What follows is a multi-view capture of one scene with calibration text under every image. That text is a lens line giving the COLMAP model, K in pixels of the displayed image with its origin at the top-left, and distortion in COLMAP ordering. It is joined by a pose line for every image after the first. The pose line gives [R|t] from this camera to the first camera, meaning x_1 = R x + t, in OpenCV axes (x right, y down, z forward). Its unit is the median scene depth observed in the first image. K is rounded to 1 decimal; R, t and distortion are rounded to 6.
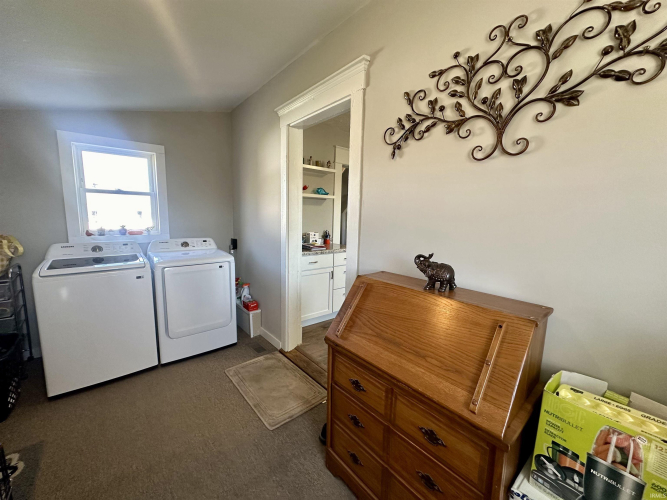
lens RADIAL K [[264.7, 0, 333.5], [0, 264.7, 250.0], [0, 0, 1]] dist [-0.000235, 0.000200]
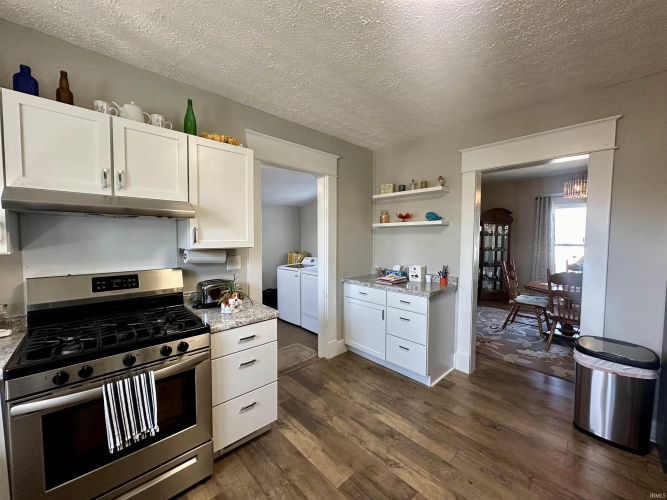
lens RADIAL K [[264.7, 0, 333.5], [0, 264.7, 250.0], [0, 0, 1]] dist [-0.000235, 0.000200]
pose [[0.056474, 0.028422, -0.997999, 0.839552], [-0.129843, 0.991315, 0.020884, -0.111856], [0.989925, 0.128404, 0.059674, 0.756346]]
